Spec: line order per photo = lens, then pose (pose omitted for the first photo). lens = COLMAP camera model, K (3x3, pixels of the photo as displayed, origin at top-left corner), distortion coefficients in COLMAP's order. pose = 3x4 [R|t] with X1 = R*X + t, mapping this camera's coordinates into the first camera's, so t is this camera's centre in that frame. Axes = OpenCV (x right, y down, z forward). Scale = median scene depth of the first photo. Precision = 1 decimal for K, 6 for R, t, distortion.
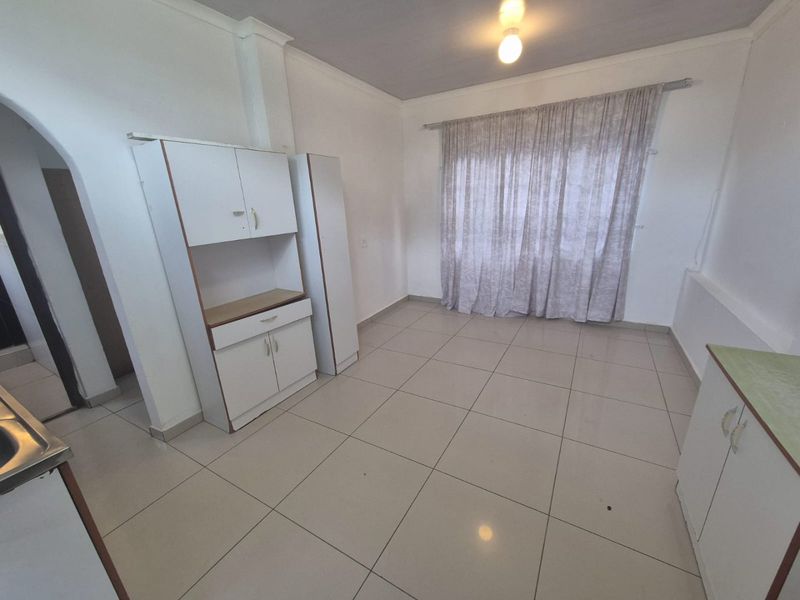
lens RADIAL K [[314.8, 0, 401.2], [0, 314.8, 302.1], [0, 0, 1]] dist [-0.001131, -0.000195]
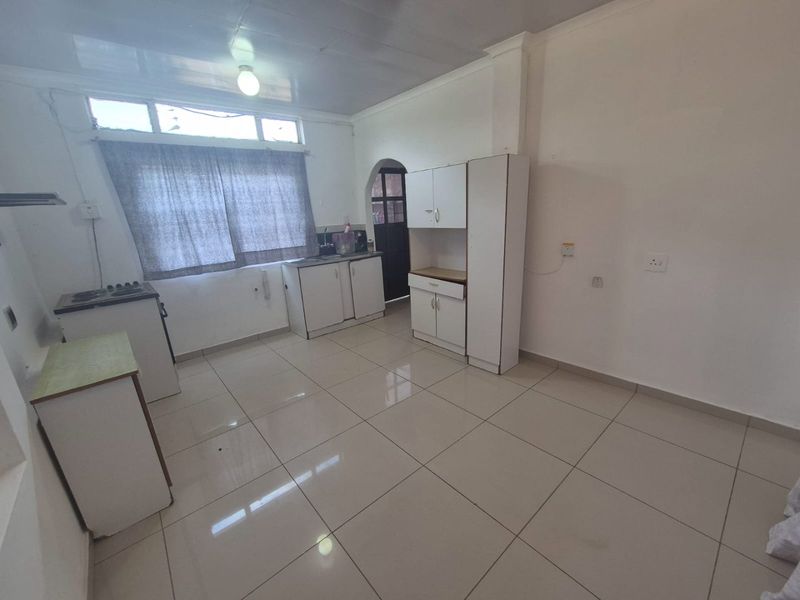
lens RADIAL K [[332.3, 0, 405.2], [0, 332.3, 304.9], [0, 0, 1]] dist [-0.000332, -0.000288]
pose [[-0.326460, 0.308116, -0.893582, 0.643448], [-0.215075, 0.896365, 0.387650, -0.268536], [0.920417, 0.318739, -0.226360, 0.784618]]
